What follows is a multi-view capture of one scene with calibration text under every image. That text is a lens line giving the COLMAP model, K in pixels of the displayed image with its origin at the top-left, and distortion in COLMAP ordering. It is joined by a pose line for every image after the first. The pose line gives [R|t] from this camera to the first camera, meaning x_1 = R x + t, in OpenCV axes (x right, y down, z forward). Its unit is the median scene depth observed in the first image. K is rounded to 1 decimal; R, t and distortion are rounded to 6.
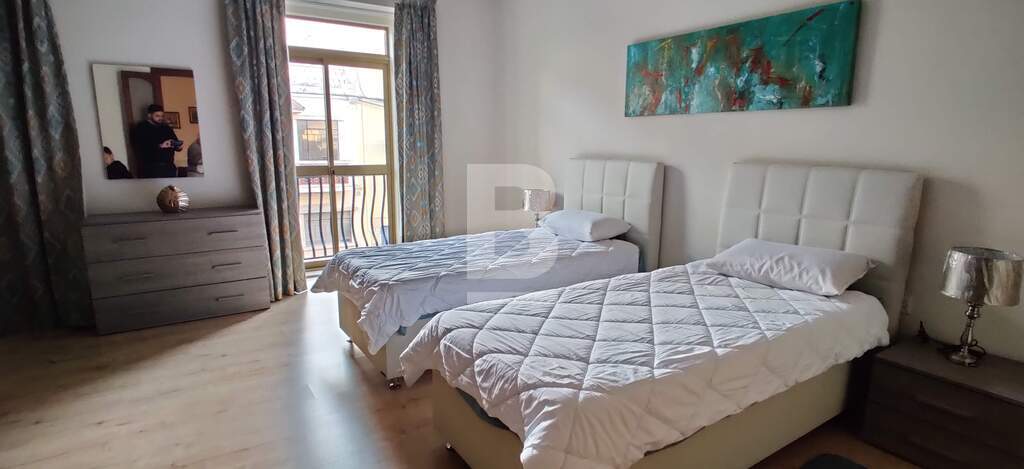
lens RADIAL K [[510.1, 0, 509.5], [0, 510.1, 233.5], [0, 0, 1]] dist [-0.003577, -0.001526]
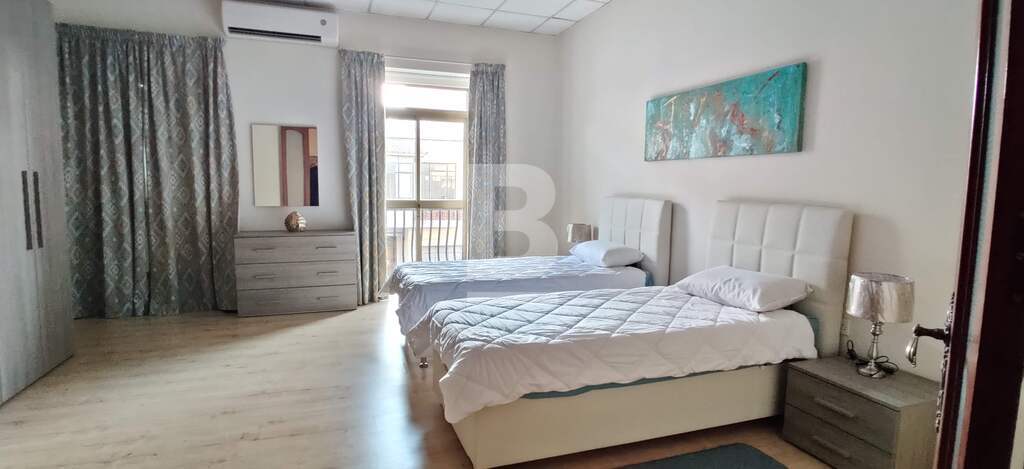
lens RADIAL K [[507.1, 0, 509.0], [0, 507.1, 237.1], [0, 0, 1]] dist [-0.003258, -0.001970]
pose [[0.971923, 0.033739, -0.232870, 0.234119], [-0.051197, 0.996279, -0.069334, 0.043010], [0.229664, 0.079309, 0.970033, -0.196882]]
